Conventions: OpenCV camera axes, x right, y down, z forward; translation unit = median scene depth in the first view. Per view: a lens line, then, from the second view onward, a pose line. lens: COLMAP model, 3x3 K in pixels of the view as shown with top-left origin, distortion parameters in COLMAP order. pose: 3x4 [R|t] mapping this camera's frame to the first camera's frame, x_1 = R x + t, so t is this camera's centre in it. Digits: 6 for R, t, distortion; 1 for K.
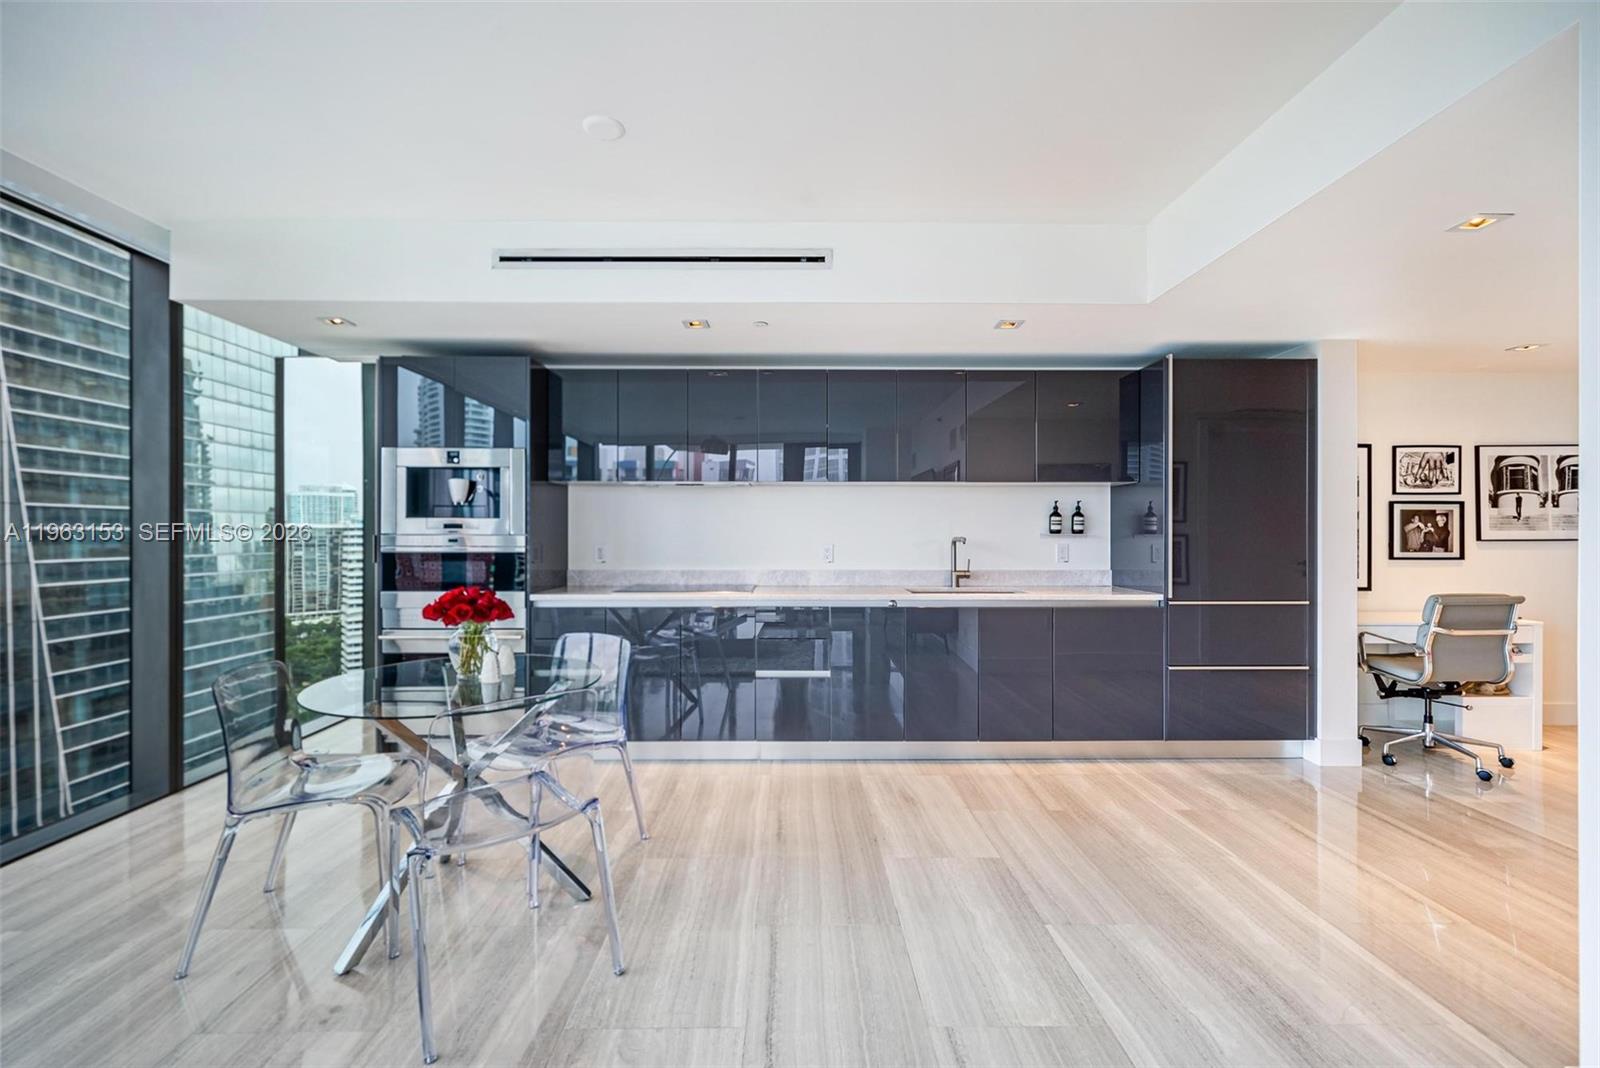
lens RADIAL K [[711.7, 0, 799.4], [0, 711.7, 533.1], [0, 0, 1]] dist [0.000053, -0.000012]
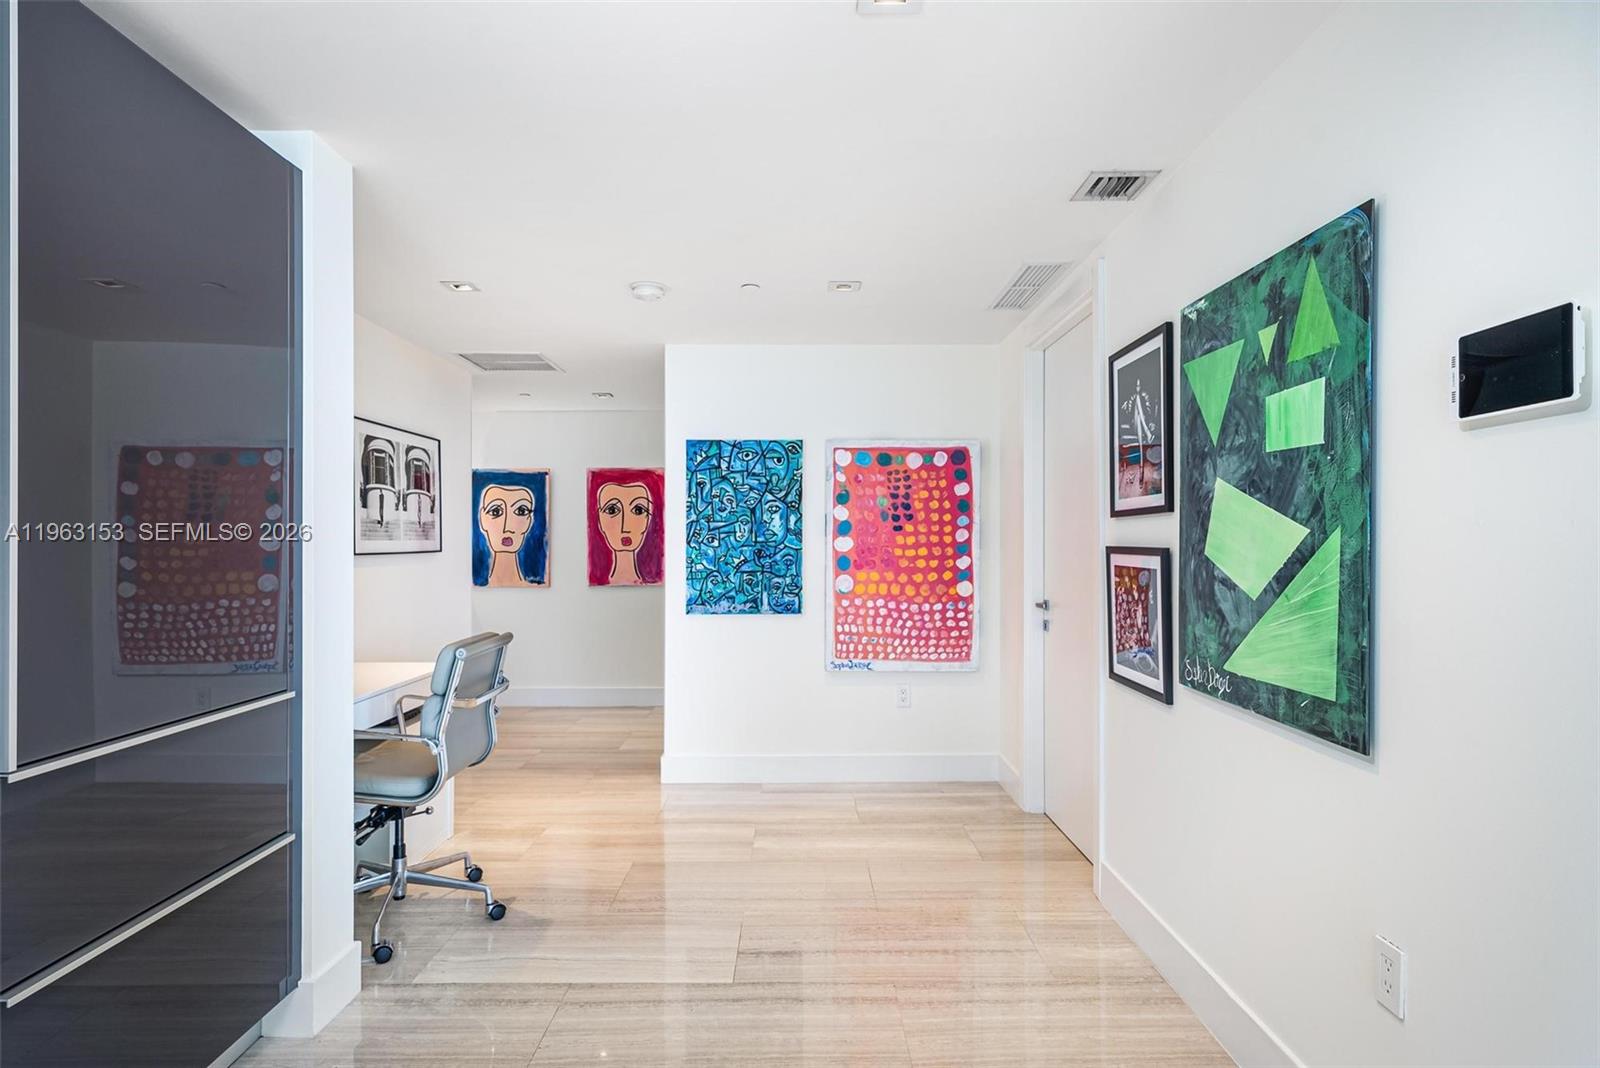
lens RADIAL K [[819.8, 0, 803.0], [0, 819.8, 539.7], [0, 0, 1]] dist [-0.000487, -0.000047]
pose [[-0.003161, 0.007083, 0.999970, 0.164855], [0.003216, 0.999970, -0.007073, 0.003368], [-0.999990, 0.003194, -0.003183, 0.568452]]
